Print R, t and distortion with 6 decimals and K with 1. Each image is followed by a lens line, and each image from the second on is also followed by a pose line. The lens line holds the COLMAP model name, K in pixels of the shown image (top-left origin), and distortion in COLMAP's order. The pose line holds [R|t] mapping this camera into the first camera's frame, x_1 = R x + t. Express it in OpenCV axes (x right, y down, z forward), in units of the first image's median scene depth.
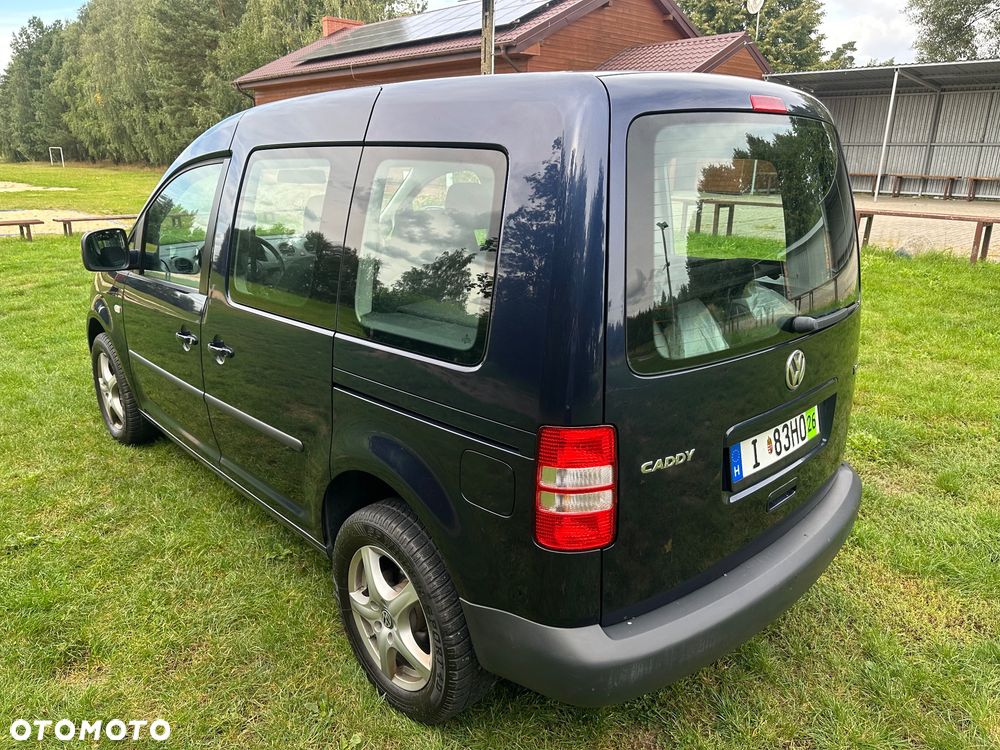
lens RADIAL K [[726.8, 0, 499.9], [0, 726.8, 378.9], [0, 0, 1]] dist [0.029642, -0.041021]
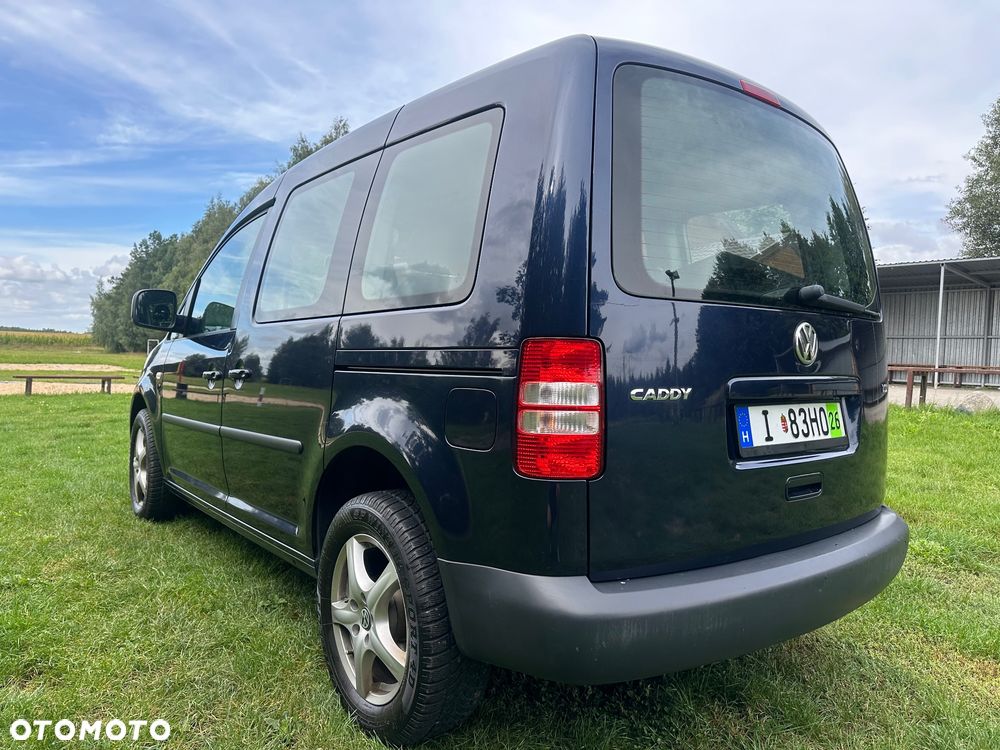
lens RADIAL K [[726.8, 0, 505.6], [0, 726.8, 370.2], [0, 0, 1]] dist [0.029642, -0.041021]
pose [[0.996793, 0.023961, -0.076356, 0.078656], [-0.044055, 0.960833, -0.273603, 0.271263], [0.066809, 0.276089, 0.958807, 0.061578]]
